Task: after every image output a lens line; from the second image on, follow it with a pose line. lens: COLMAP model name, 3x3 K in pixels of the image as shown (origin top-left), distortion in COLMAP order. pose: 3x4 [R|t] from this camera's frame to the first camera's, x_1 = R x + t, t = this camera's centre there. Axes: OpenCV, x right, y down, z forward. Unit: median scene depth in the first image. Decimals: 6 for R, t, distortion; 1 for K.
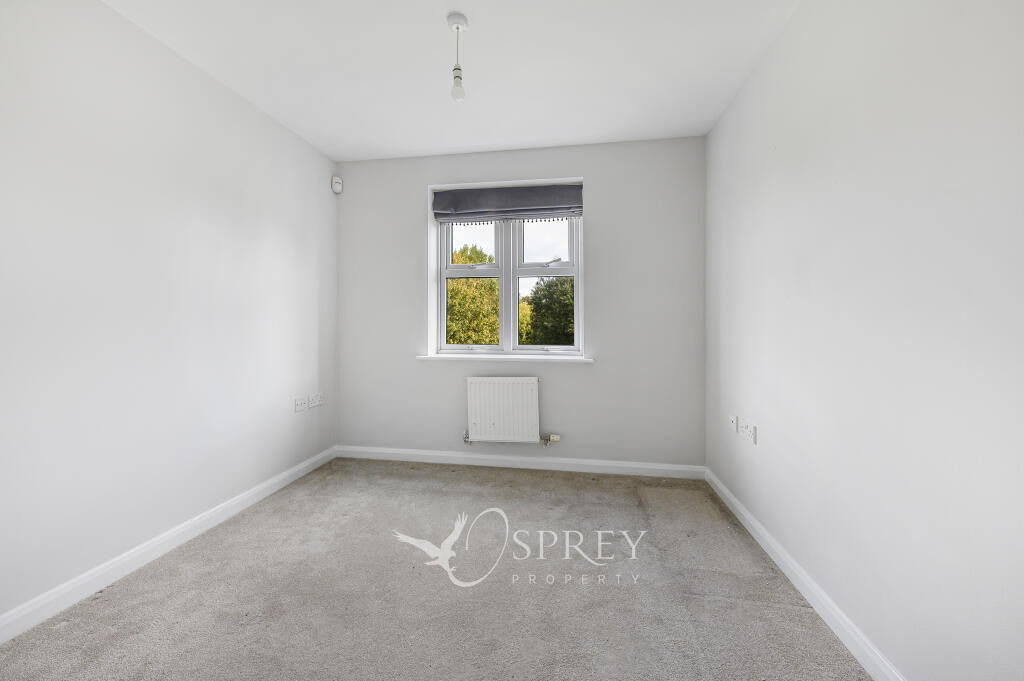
lens RADIAL K [[365.6, 0, 513.7], [0, 365.6, 337.7], [0, 0, 1]] dist [-0.000770, -0.000042]
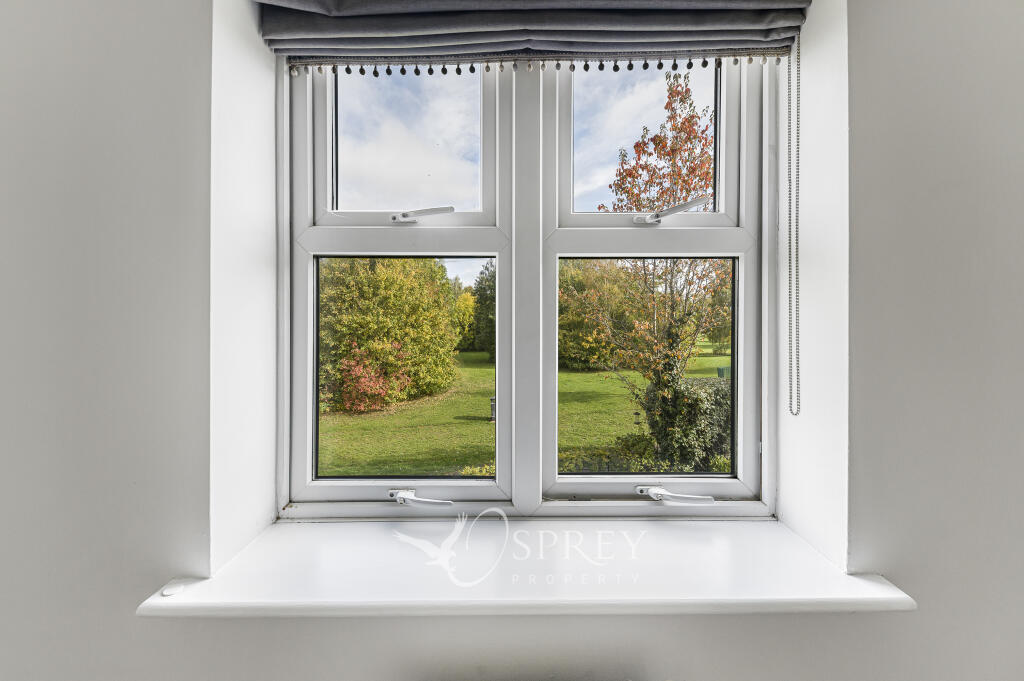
lens RADIAL K [[365.6, 0, 504.5], [0, 365.6, 335.5], [0, 0, 1]] dist [-0.000770, -0.000042]
pose [[0.990436, -0.002124, 0.137959, -0.011161], [-0.000975, 0.999749, 0.022397, -0.015816], [-0.137971, -0.022317, 0.990185, 0.102567]]
